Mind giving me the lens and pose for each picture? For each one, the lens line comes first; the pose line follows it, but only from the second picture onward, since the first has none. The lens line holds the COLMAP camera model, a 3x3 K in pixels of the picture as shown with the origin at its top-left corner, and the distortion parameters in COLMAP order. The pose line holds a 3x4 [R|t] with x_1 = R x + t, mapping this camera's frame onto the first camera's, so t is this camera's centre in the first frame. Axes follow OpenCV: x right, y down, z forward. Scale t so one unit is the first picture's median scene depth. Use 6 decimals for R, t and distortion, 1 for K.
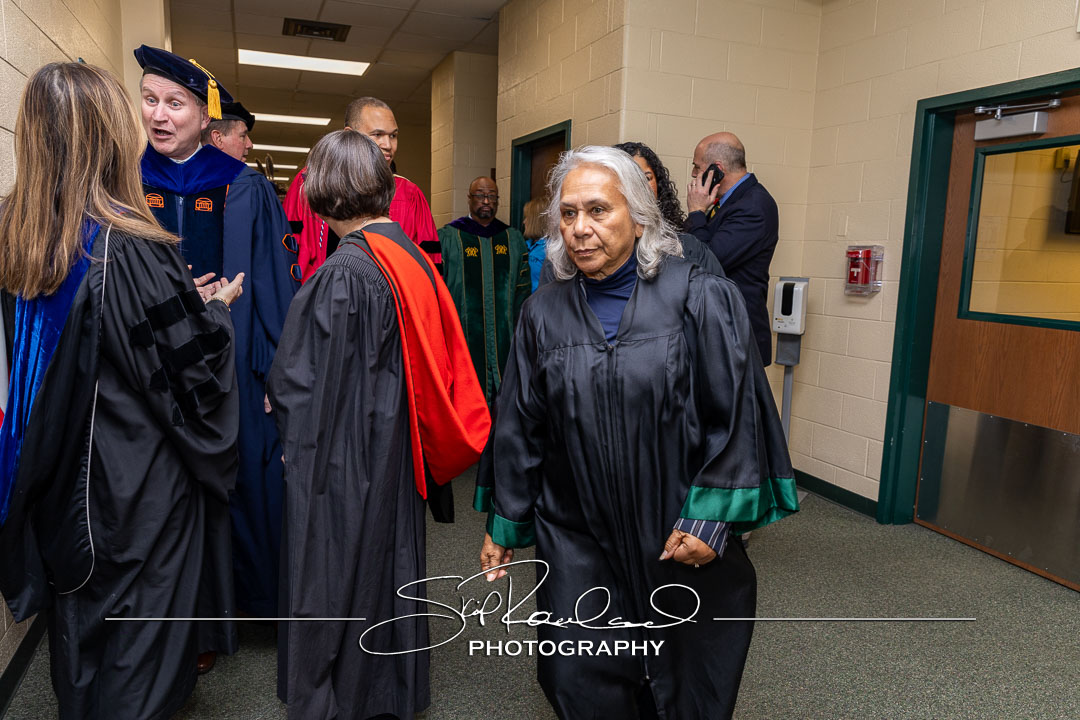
lens RADIAL K [[762.1, 0, 535.6], [0, 762.1, 358.8], [0, 0, 1]] dist [-0.014980, 0.024282]
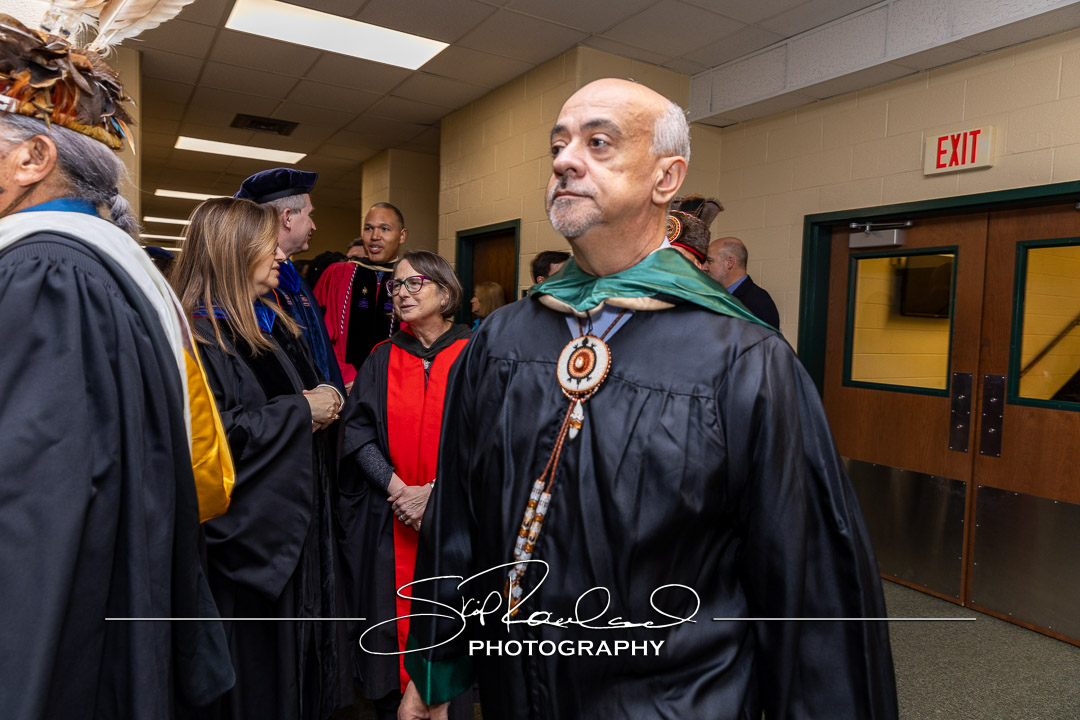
lens RADIAL K [[714.1, 0, 540.0], [0, 714.1, 354.8], [0, 0, 1]] dist [0.004973, 0.006462]
pose [[0.983451, -0.004581, 0.181117, -0.151442], [0.020995, 0.995827, -0.088814, -0.010596], [-0.179955, 0.091147, 0.979443, -0.070491]]
